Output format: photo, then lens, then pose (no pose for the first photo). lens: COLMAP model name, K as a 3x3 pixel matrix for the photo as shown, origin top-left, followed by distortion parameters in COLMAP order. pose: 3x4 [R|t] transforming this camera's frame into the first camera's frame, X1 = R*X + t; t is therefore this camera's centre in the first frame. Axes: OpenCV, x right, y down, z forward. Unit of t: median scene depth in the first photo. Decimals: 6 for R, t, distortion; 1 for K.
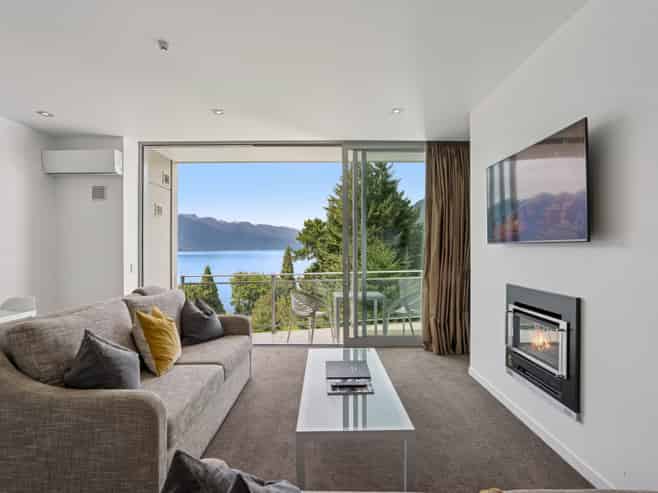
lens RADIAL K [[339.7, 0, 332.3], [0, 339.7, 246.7], [0, 0, 1]] dist [-0.032827, 0.019610]
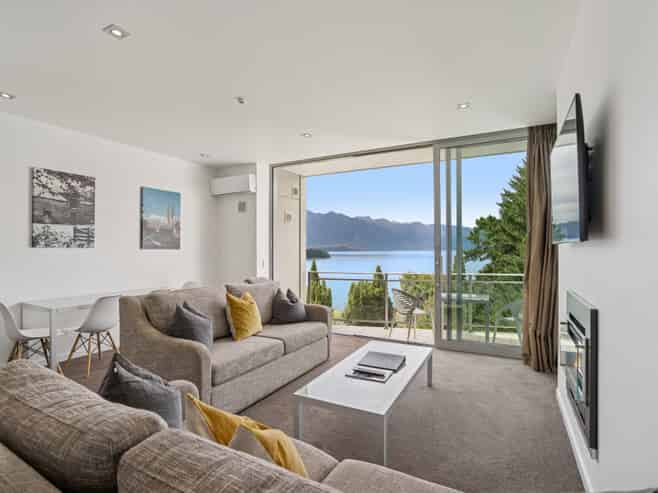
lens RADIAL K [[339.7, 0, 332.3], [0, 339.7, 246.7], [0, 0, 1]] dist [-0.032827, 0.019610]
pose [[0.879344, -0.000492, -0.476187, 0.234424], [0.000659, 1.000000, 0.000184, -0.001246], [0.476187, -0.000476, 0.879344, -0.015845]]
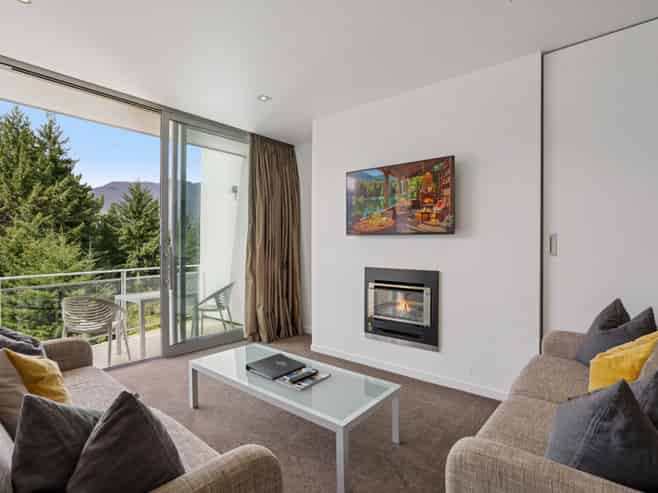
lens RADIAL K [[339.7, 0, 332.3], [0, 339.7, 246.7], [0, 0, 1]] dist [-0.032827, 0.019610]
pose [[0.644797, 0.002020, 0.764351, -0.315864], [-0.009352, 0.999943, 0.005247, 0.016186], [-0.764297, -0.010531, 0.644779, 0.158638]]
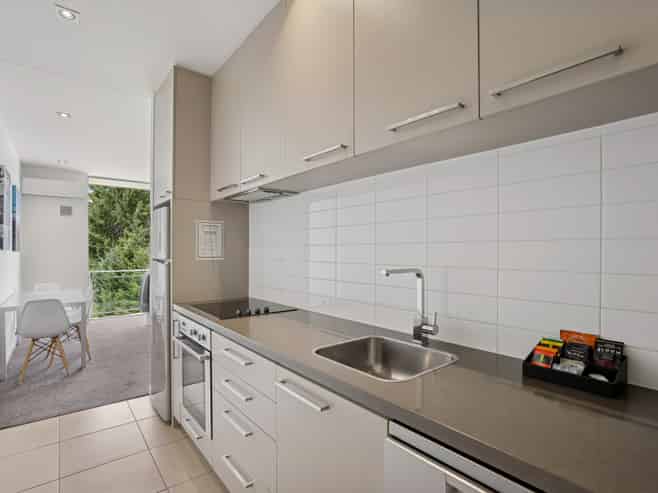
lens RADIAL K [[339.7, 0, 332.3], [0, 339.7, 246.7], [0, 0, 1]] dist [-0.032827, 0.019610]
pose [[0.776827, 0.006763, 0.629678, -0.624326], [-0.002459, 0.999967, -0.007705, 0.000075], [-0.629709, 0.004437, 0.776818, -0.713838]]
